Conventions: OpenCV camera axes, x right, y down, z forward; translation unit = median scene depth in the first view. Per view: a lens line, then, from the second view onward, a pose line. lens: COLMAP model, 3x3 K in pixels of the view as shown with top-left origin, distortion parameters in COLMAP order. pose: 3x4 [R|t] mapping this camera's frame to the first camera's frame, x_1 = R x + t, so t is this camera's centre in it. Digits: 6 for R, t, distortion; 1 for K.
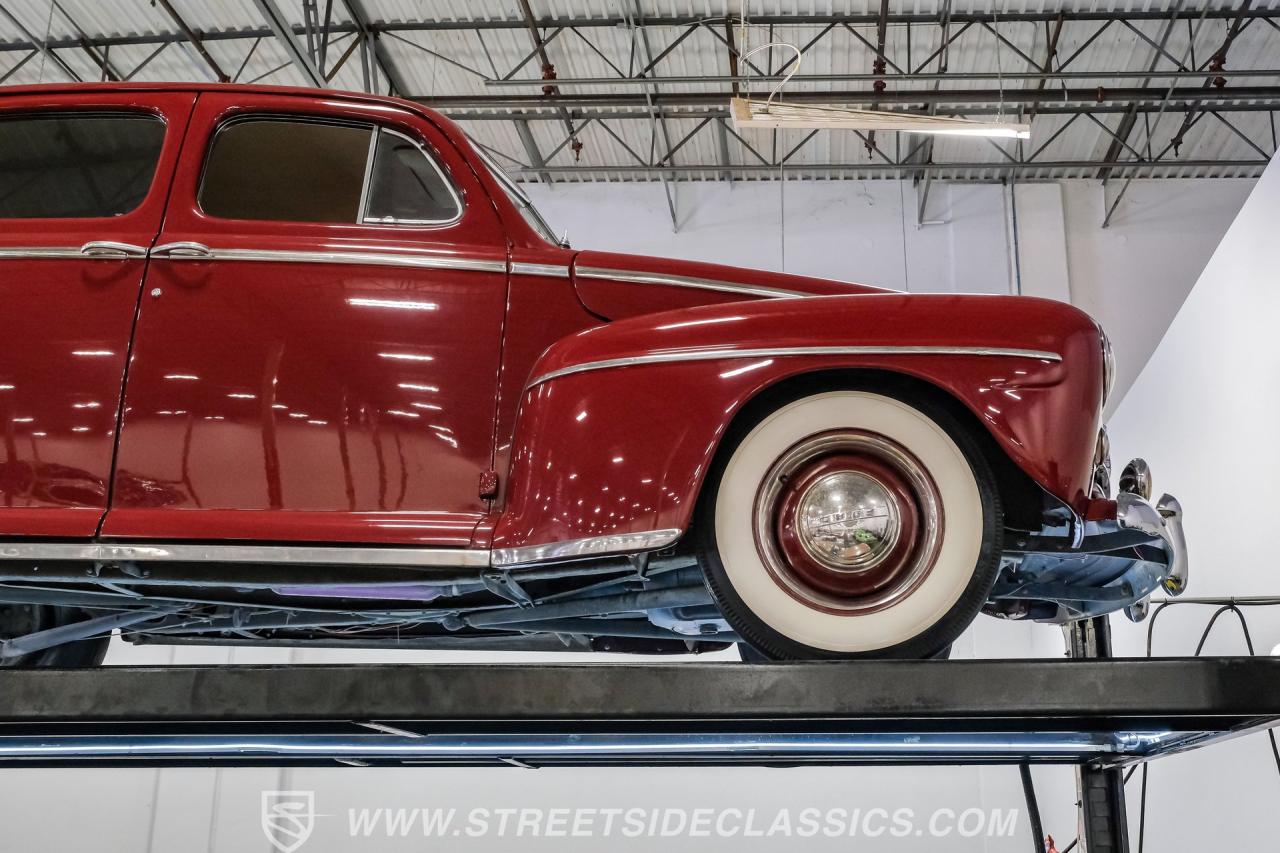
lens RADIAL K [[1454.5, 0, 758.4], [0, 1454.5, 373.1], [0, 0, 1]] dist [-0.040807, 0.058630]
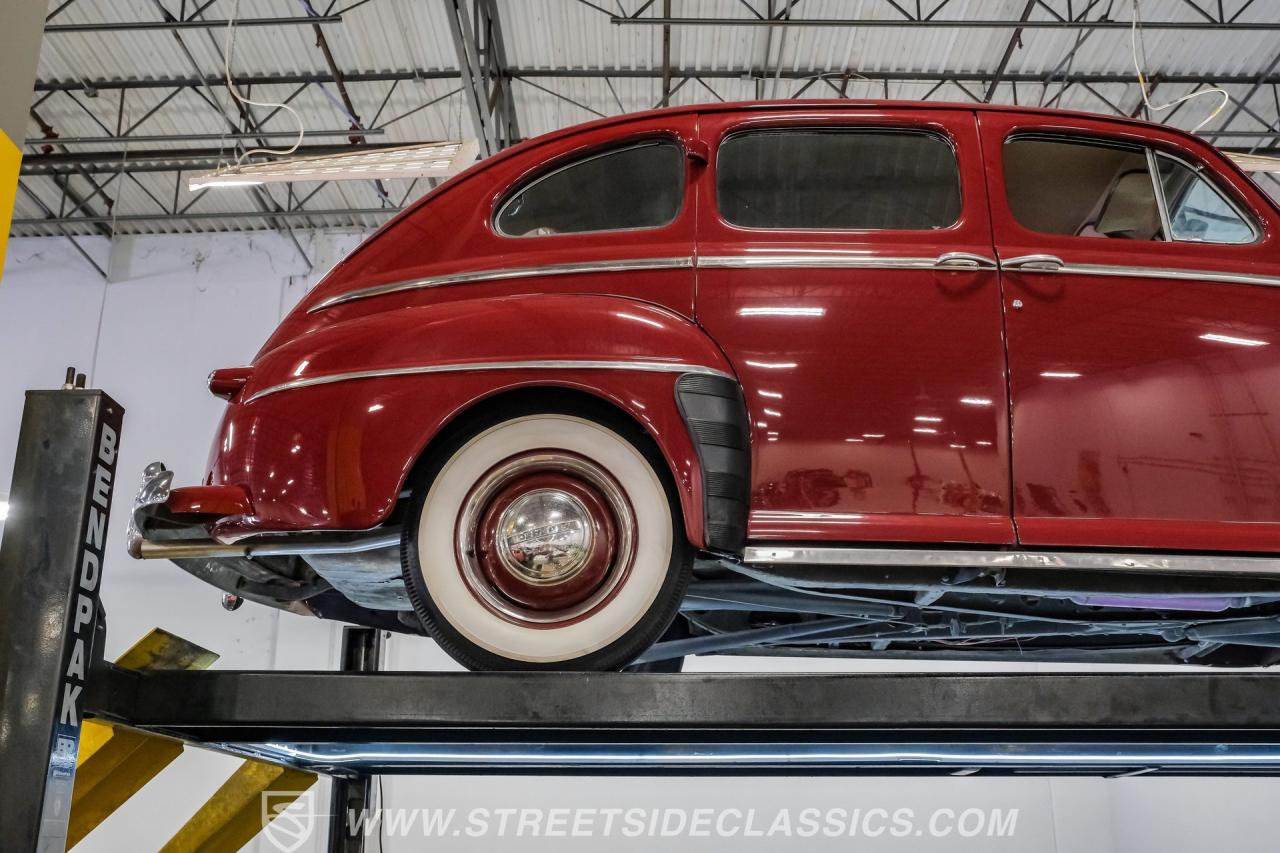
lens RADIAL K [[1347.4, 0, 640.8], [0, 1347.4, 381.9], [0, 0, 1]] dist [-0.028237, 0.024410]
pose [[0.999394, 0.016323, 0.030751, -0.200269], [-0.015670, 0.999650, -0.021336, 0.006468], [-0.031088, 0.020841, 0.999299, 0.019478]]
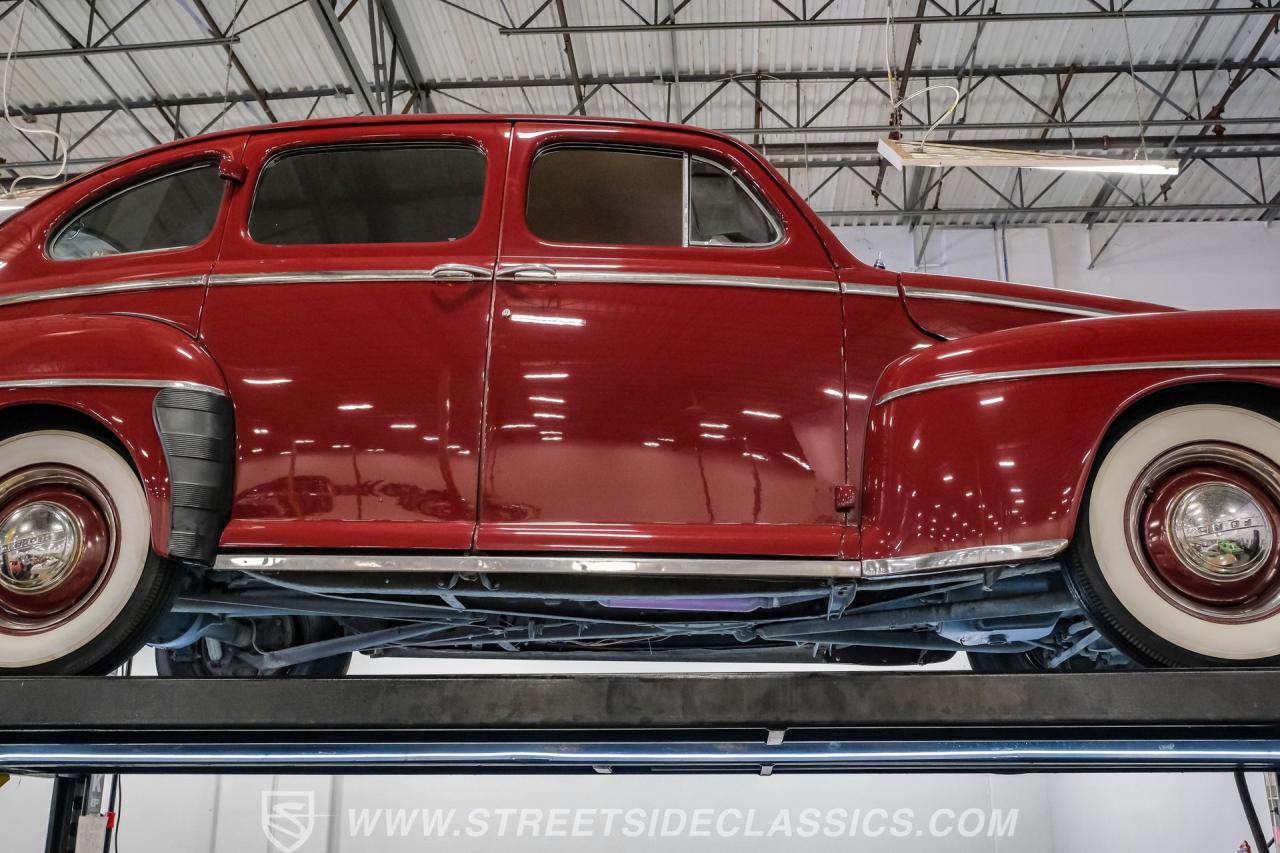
lens RADIAL K [[1338.0, 0, 640.0], [0, 1338.0, 401.7], [0, 0, 1]] dist [-0.032858, 0.046869]
pose [[0.999660, -0.004497, -0.025679, -0.084018], [0.004300, 0.999961, -0.007700, 0.004263], [0.025713, 0.007586, 0.999641, 0.014129]]
